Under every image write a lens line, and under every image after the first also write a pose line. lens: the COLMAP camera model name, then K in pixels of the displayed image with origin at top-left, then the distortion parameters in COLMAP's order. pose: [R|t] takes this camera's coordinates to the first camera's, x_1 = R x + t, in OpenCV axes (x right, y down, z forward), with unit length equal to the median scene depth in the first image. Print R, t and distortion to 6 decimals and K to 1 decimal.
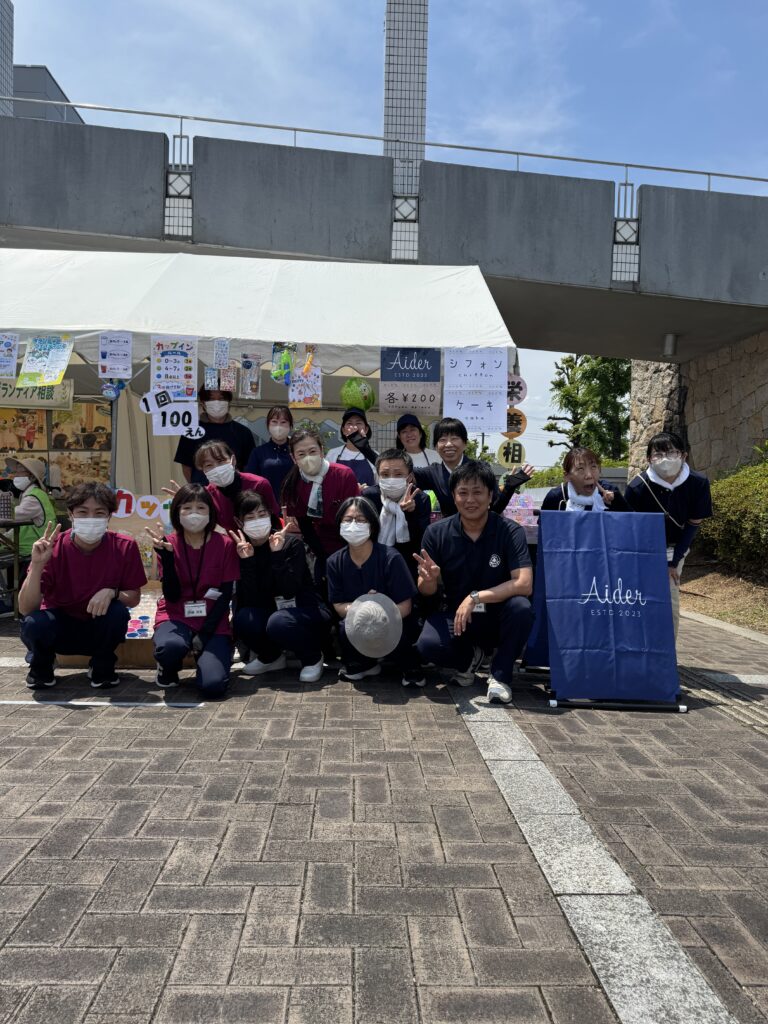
lens RADIAL K [[742.6, 0, 381.1], [0, 742.6, 515.3], [0, 0, 1]] dist [0.005918, -0.002287]
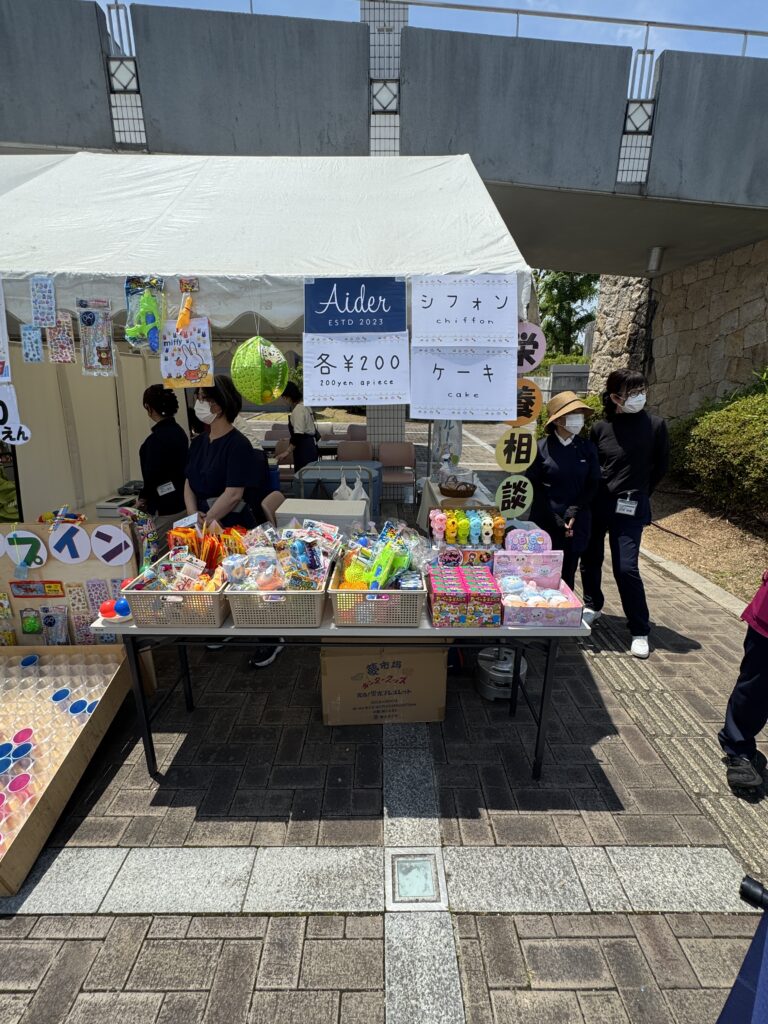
lens RADIAL K [[462.4, 0, 382.1], [0, 462.4, 514.7], [0, 0, 1]] dist [-0.018581, 0.005988]
pose [[0.999035, -0.011811, -0.042296, 0.045954], [0.022719, 0.963245, 0.267661, -0.082823], [0.037580, -0.268364, 0.962584, 0.349434]]
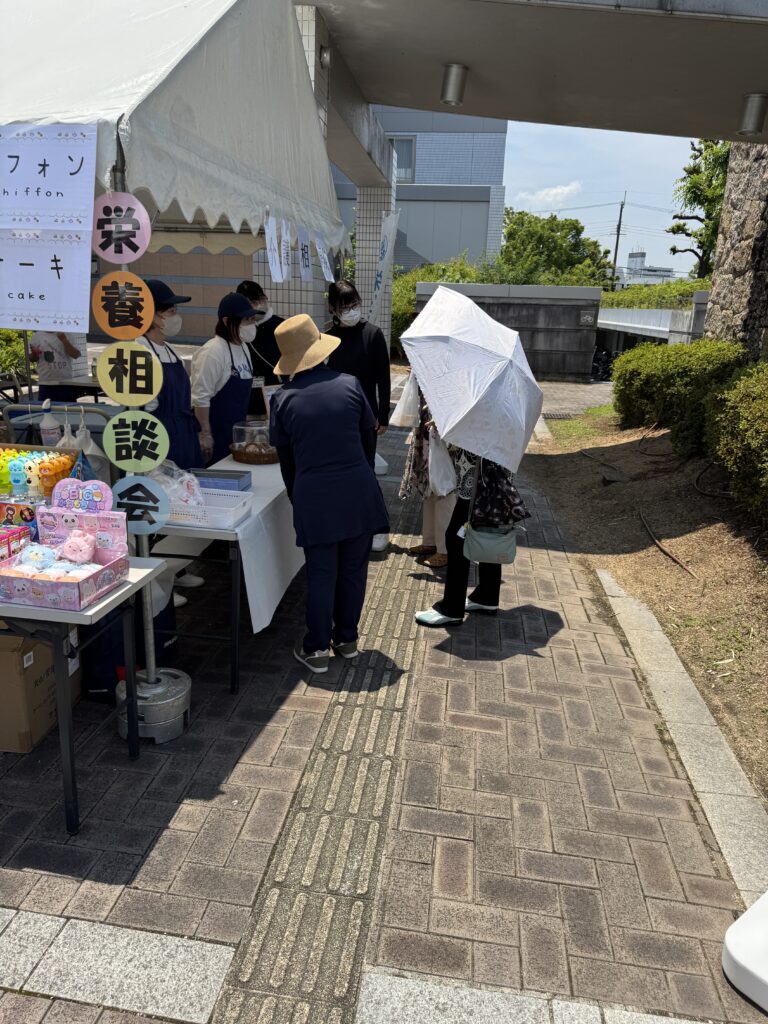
lens RADIAL K [[760.6, 0, 384.0], [0, 760.6, 512.0], [0, 0, 1]] dist [-0.005587, -0.000692]
pose [[0.986638, 0.059985, -0.151481, 0.243503], [-0.020991, 0.968807, 0.246924, -0.070992], [0.161567, -0.240445, 0.957122, 0.328903]]
